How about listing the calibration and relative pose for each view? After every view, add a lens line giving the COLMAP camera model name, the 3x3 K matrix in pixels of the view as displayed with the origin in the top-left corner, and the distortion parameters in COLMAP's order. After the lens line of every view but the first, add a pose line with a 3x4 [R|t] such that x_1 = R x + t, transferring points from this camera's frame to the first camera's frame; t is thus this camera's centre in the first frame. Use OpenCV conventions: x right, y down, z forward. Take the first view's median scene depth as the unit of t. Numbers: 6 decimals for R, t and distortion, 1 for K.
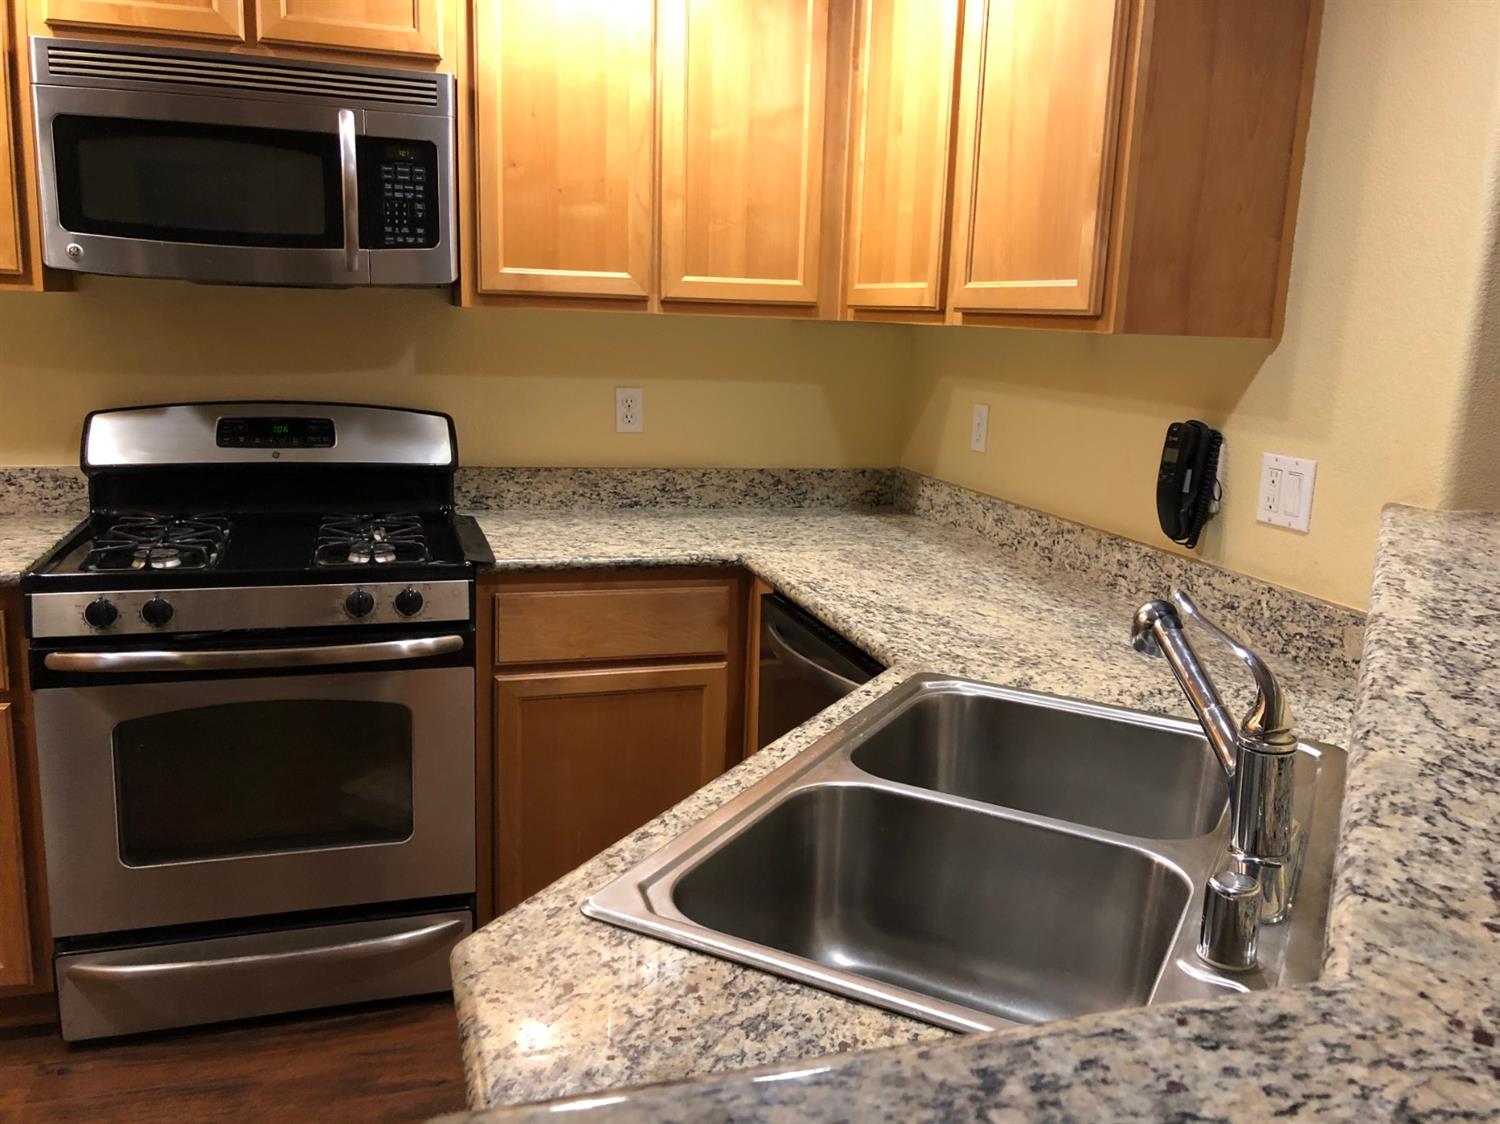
lens RADIAL K [[1226.7, 0, 764.0], [0, 1226.7, 554.5], [0, 0, 1]] dist [0.035422, -0.036047]
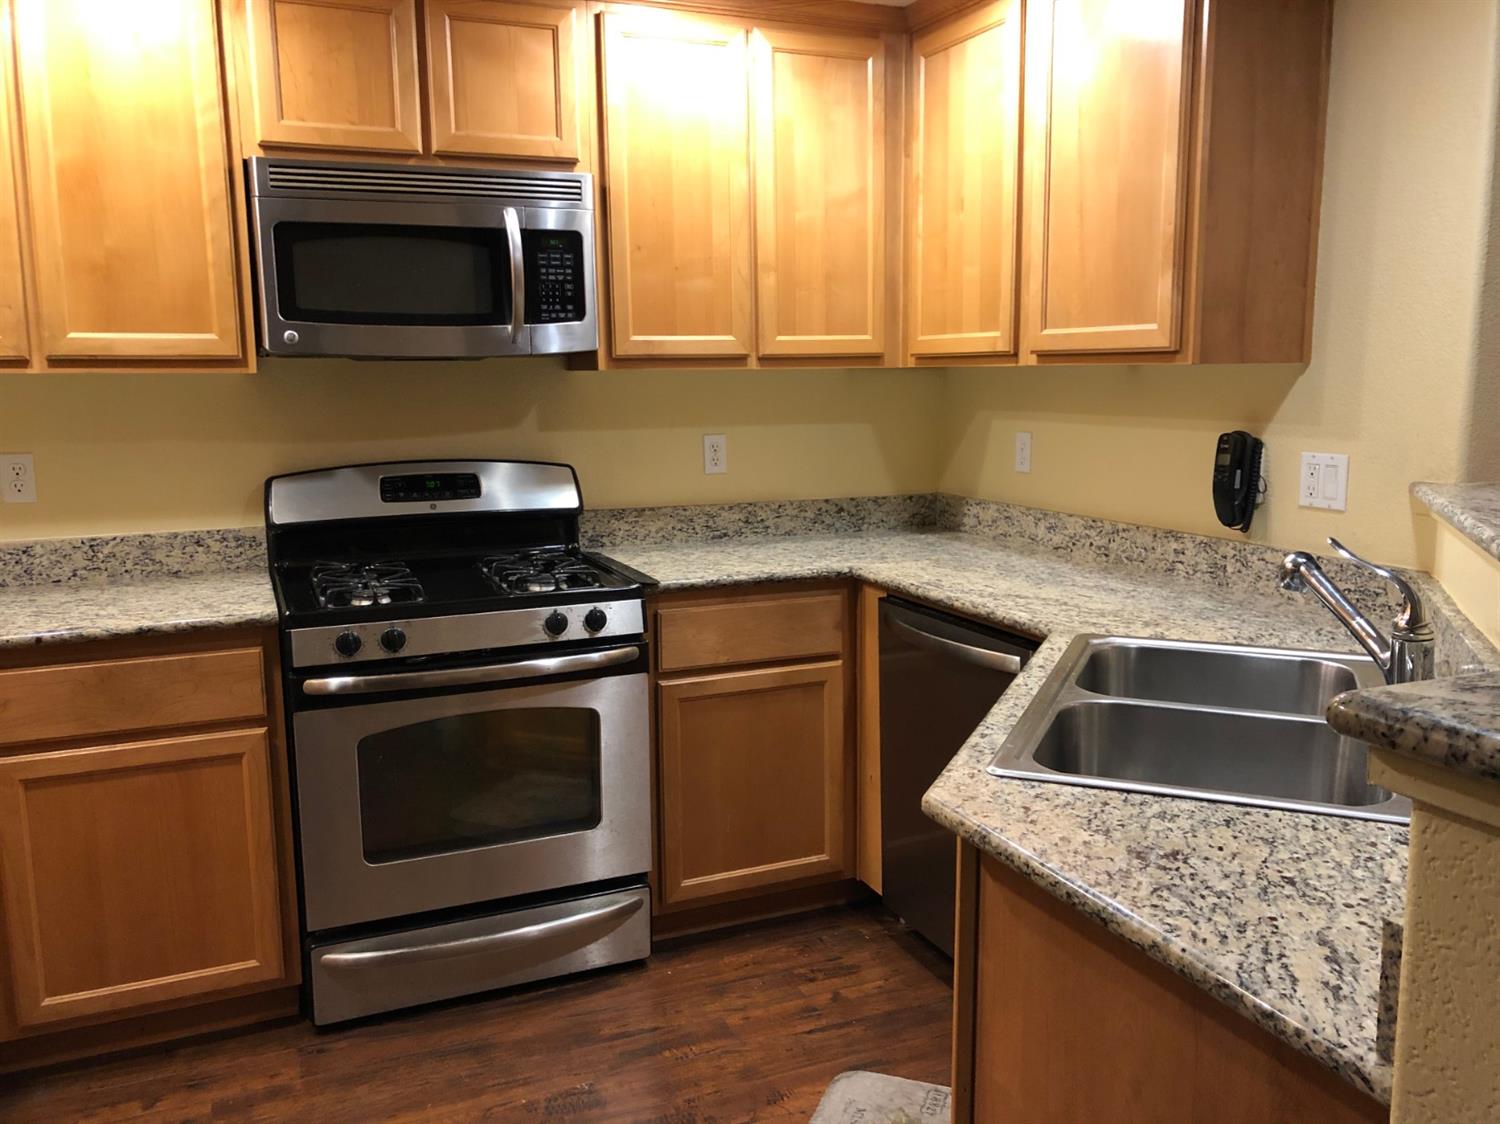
lens RADIAL K [[1226.7, 0, 764.9], [0, 1226.7, 553.1], [0, 0, 1]] dist [0.035422, -0.036047]
pose [[0.993888, -0.059543, 0.092956, -0.223988], [0.063664, 0.997087, -0.042015, 0.032916], [-0.090183, 0.047676, 0.994783, -0.175756]]
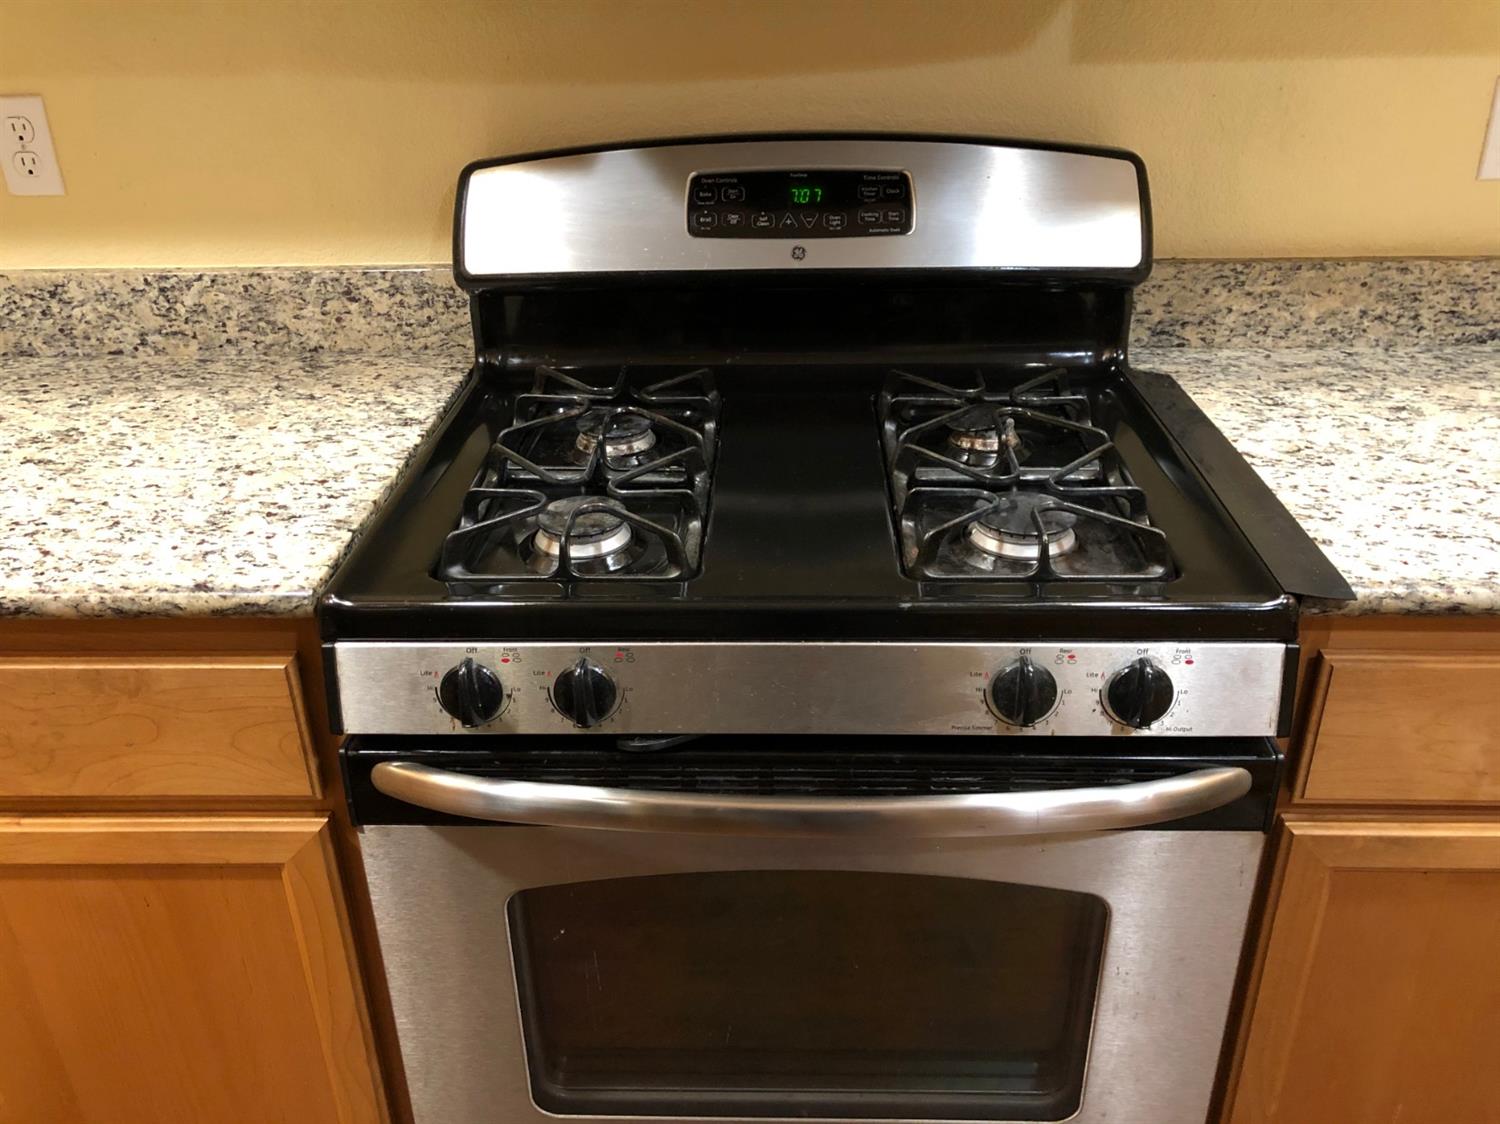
lens RADIAL K [[1226.7, 0, 749.3], [0, 1226.7, 556.2], [0, 0, 1]] dist [0.035422, -0.036047]
pose [[0.942421, 0.104507, -0.317681, -0.274467], [-0.013974, 0.961396, 0.274813, -0.111179], [0.334137, -0.254550, 0.907500, 0.576852]]
